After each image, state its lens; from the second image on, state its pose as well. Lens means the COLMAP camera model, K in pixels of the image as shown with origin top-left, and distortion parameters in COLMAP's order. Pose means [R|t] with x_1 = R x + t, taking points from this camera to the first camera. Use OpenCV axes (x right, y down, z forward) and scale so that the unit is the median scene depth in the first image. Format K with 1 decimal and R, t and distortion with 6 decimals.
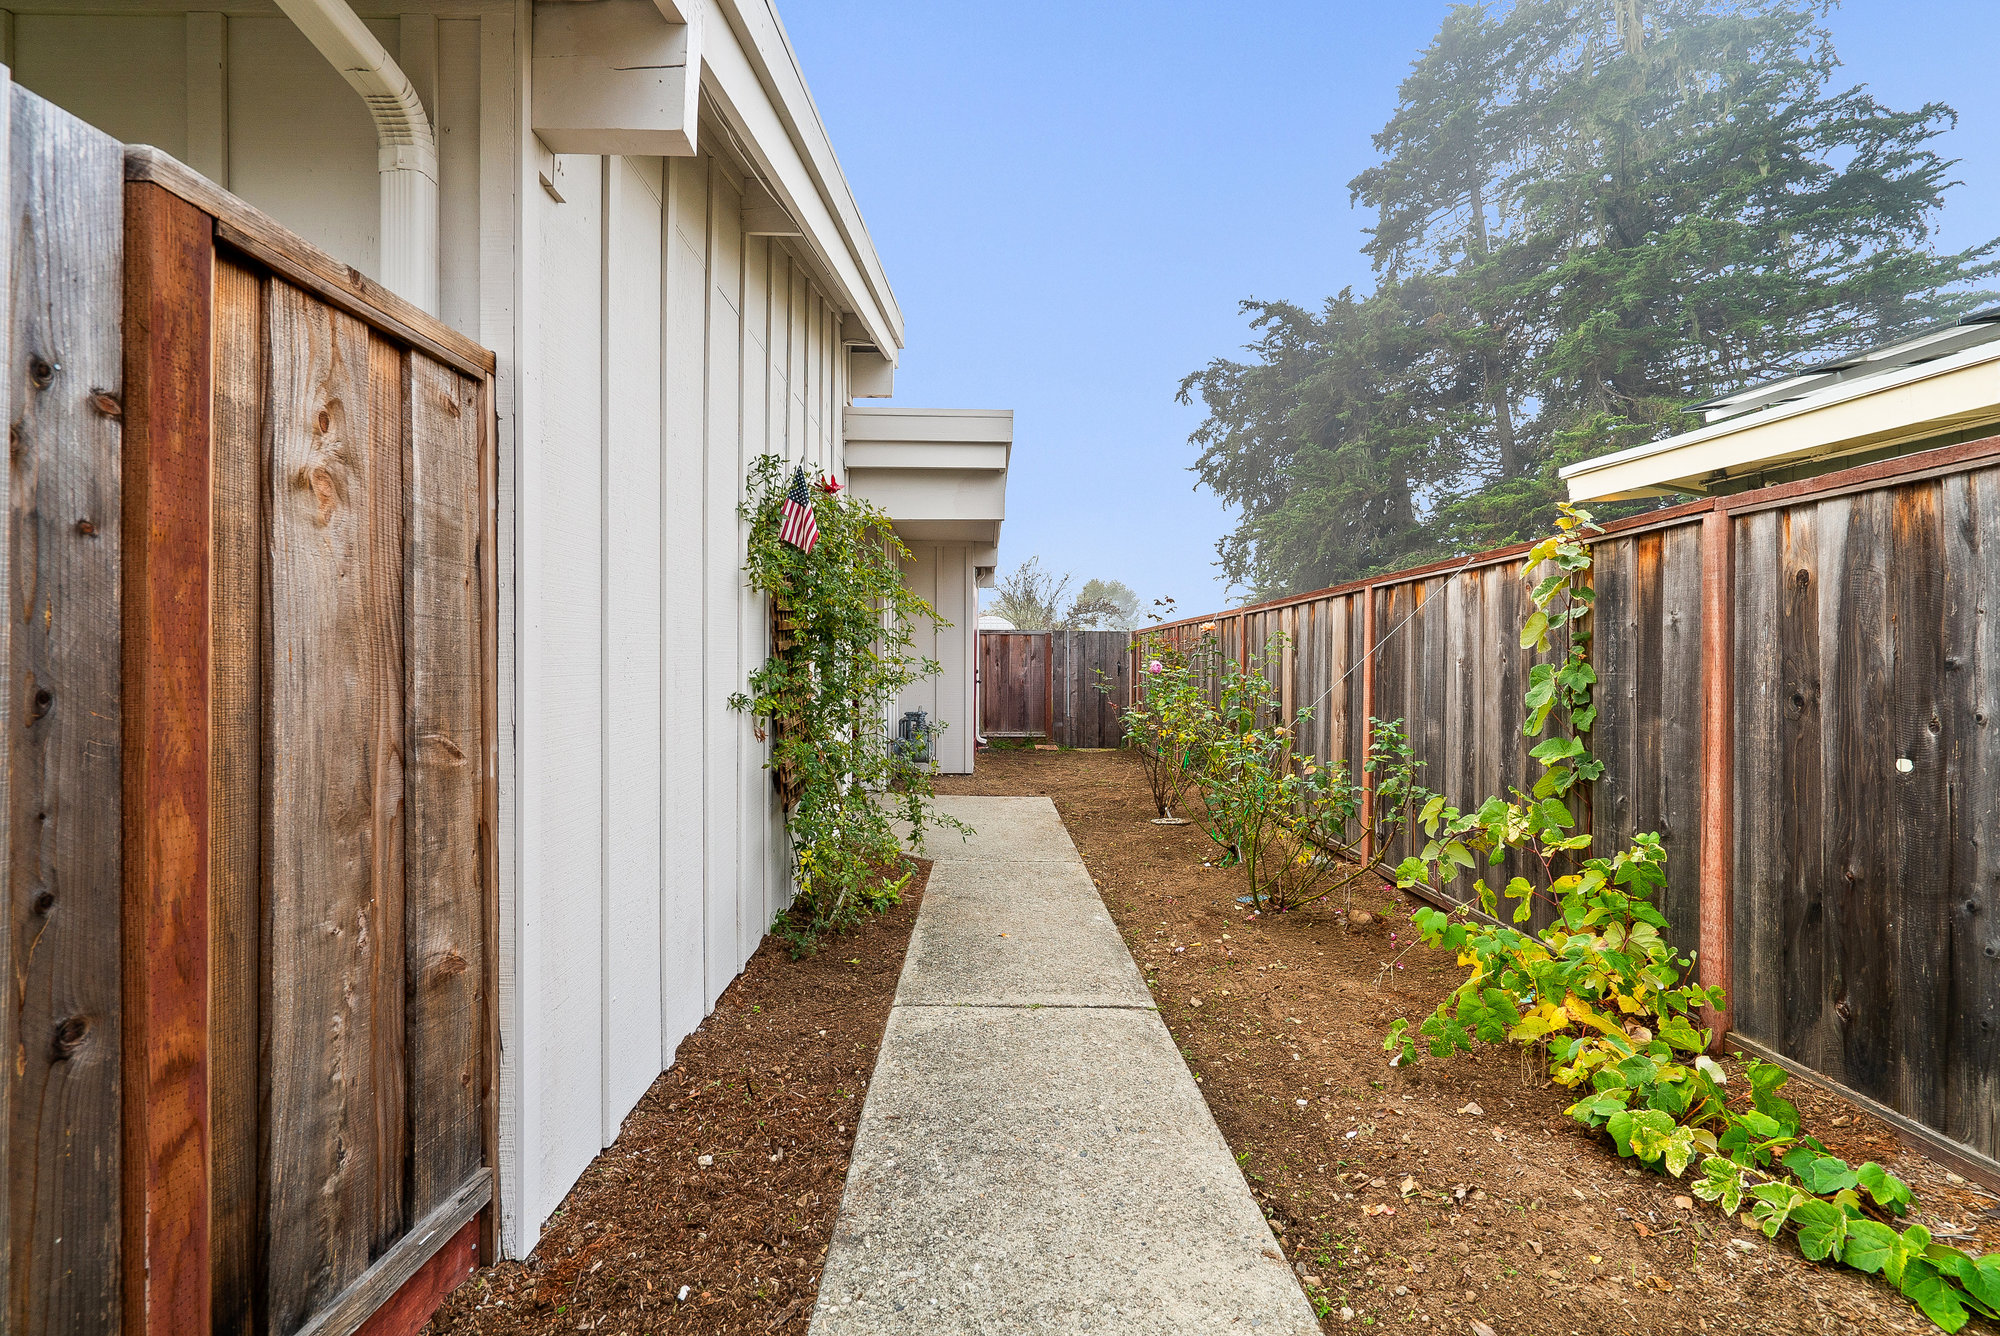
lens RADIAL K [[918.3, 0, 1000.4], [0, 918.3, 665.0], [0, 0, 1]] dist [0.000479, 0.000963]
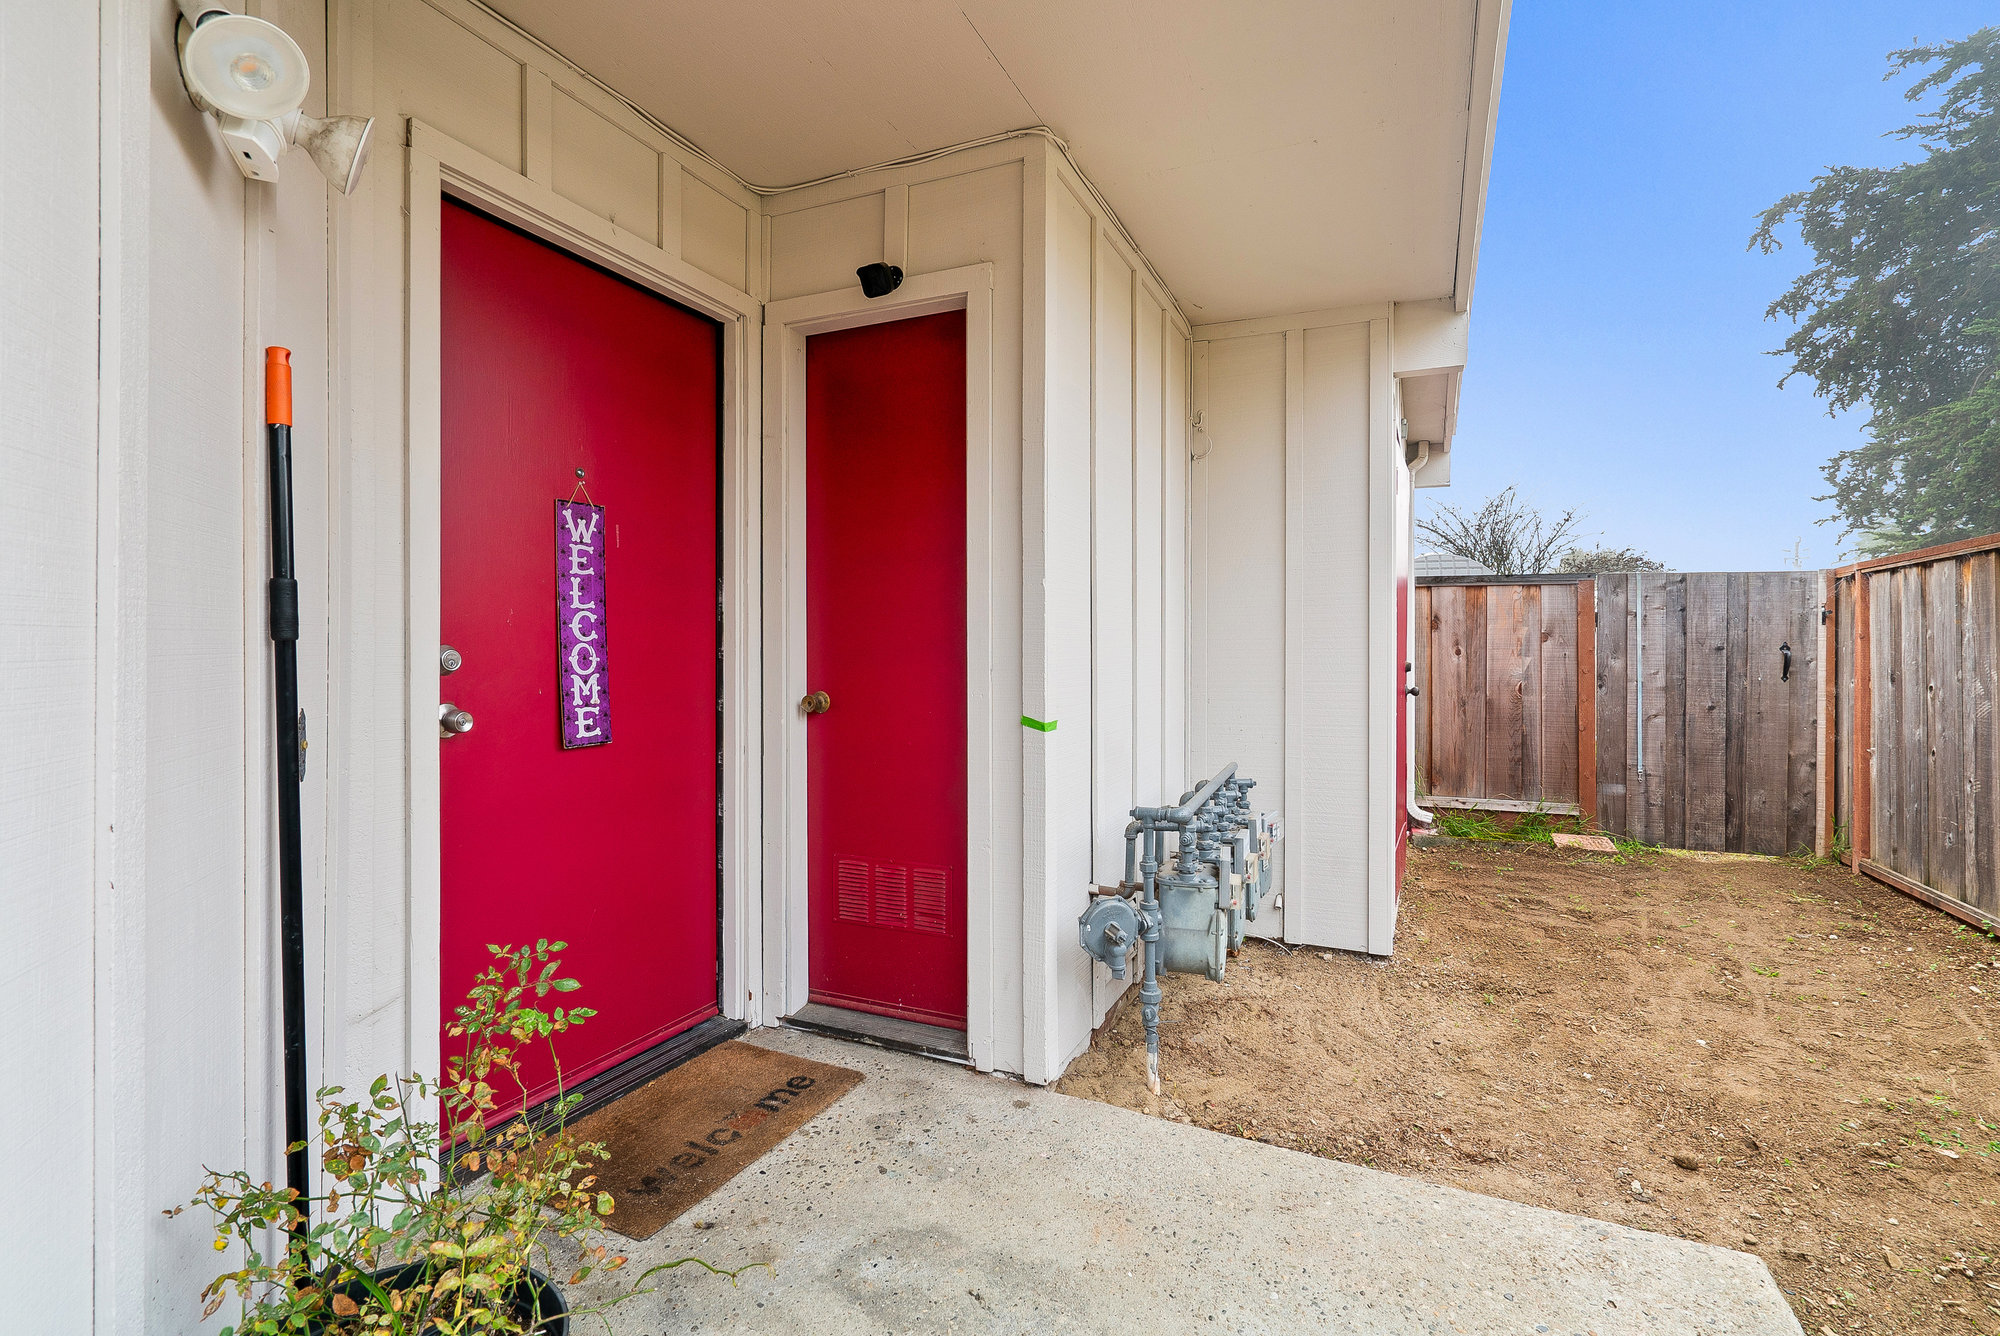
lens RADIAL K [[918.3, 0, 1007.2], [0, 918.3, 654.5], [0, 0, 1]] dist [0.000479, 0.000963]
pose [[0.902519, -0.002792, -0.430641, -0.003429], [0.001277, 0.999992, -0.003806, 0.000837], [0.430648, 0.002885, 0.902515, 0.193146]]
